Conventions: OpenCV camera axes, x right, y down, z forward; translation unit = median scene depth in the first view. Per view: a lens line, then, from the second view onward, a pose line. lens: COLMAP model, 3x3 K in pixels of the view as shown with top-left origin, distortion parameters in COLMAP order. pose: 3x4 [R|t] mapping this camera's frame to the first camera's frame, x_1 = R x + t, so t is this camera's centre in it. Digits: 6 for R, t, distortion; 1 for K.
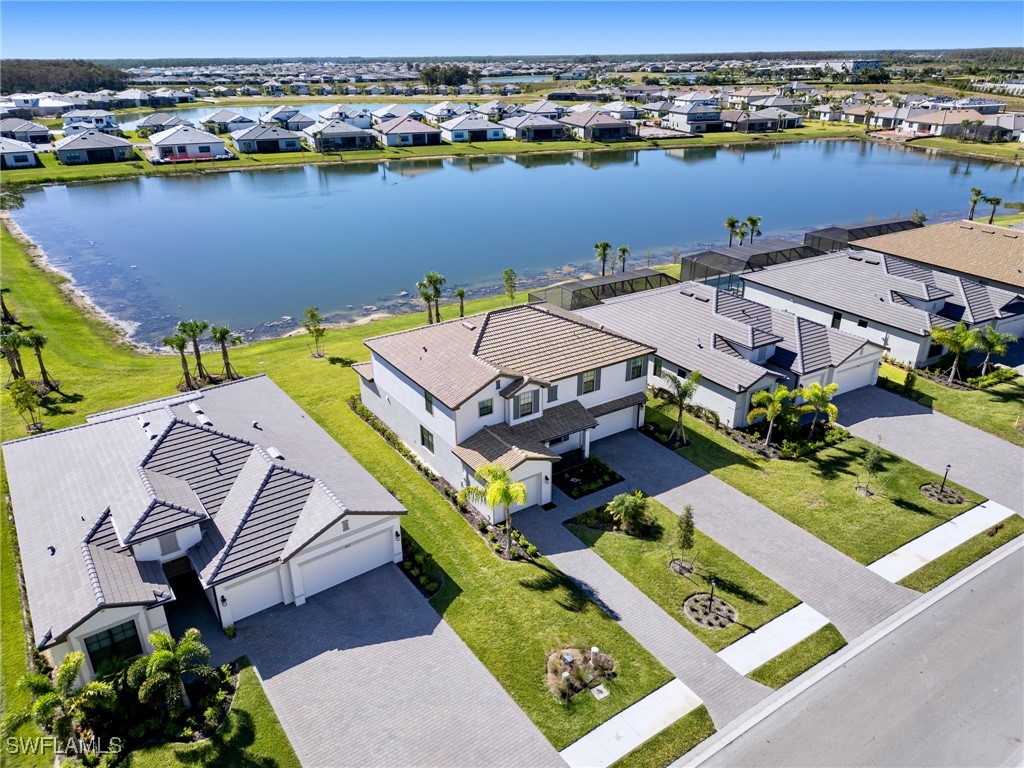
lens RADIAL K [[719.7, 0, 512.2], [0, 719.7, 374.1], [0, 0, 1]] dist [0.069813, -0.069930]
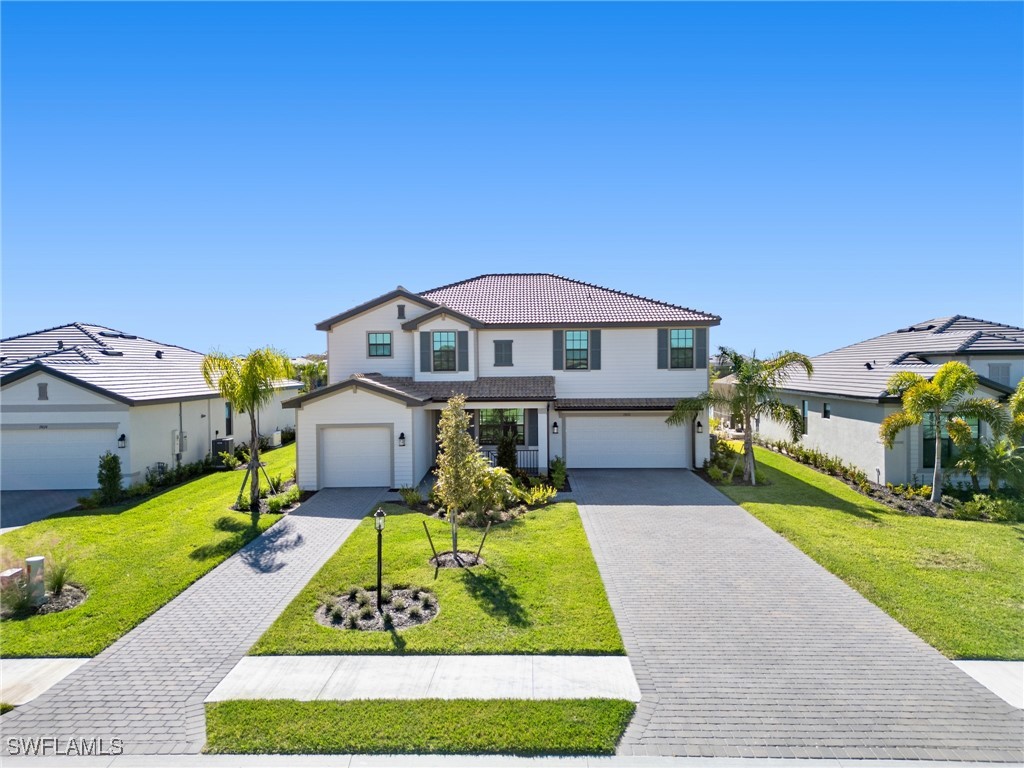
lens RADIAL K [[719.7, 0, 512.2], [0, 719.7, 374.1], [0, 0, 1]] dist [0.069813, -0.069930]
pose [[0.823152, 0.005793, -0.567792, 0.409187], [-0.223552, 0.922497, -0.314680, 0.235083], [0.521964, 0.385961, 0.760650, 0.514139]]
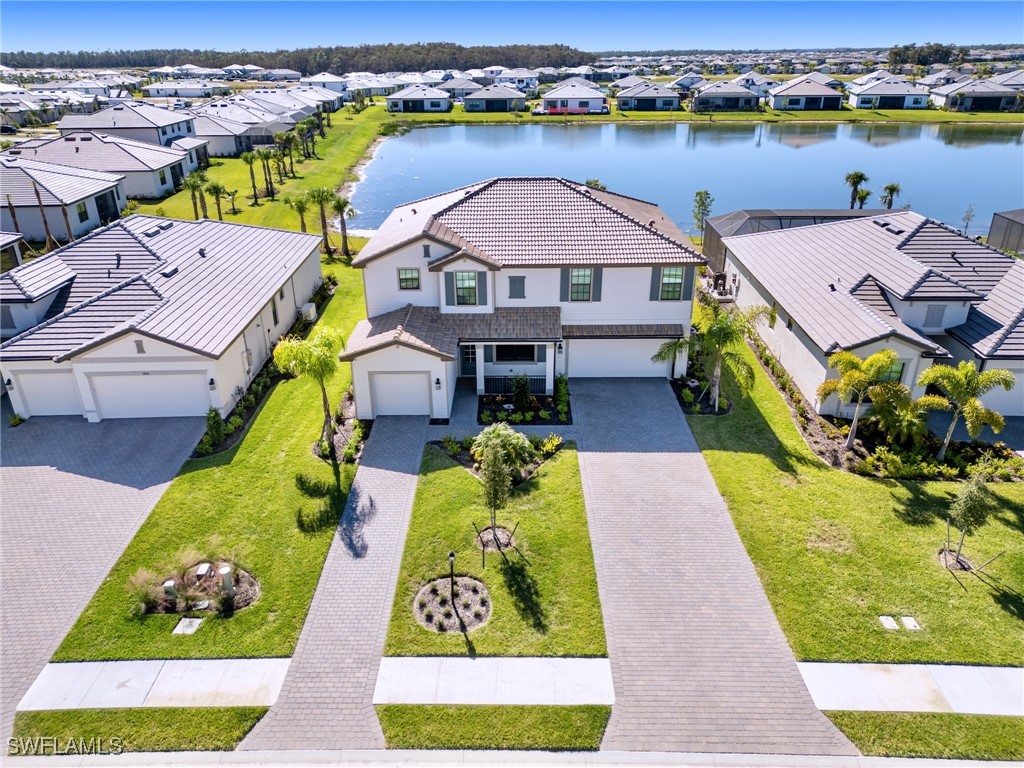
lens RADIAL K [[718.3, 0, 512.0], [0, 718.3, 384.0], [0, 0, 1]] dist [0.062197, -0.067027]
pose [[0.829601, 0.231789, -0.507973, 0.430740], [-0.222013, 0.971690, 0.080802, 0.063520], [0.512321, 0.045743, 0.857575, 0.366797]]
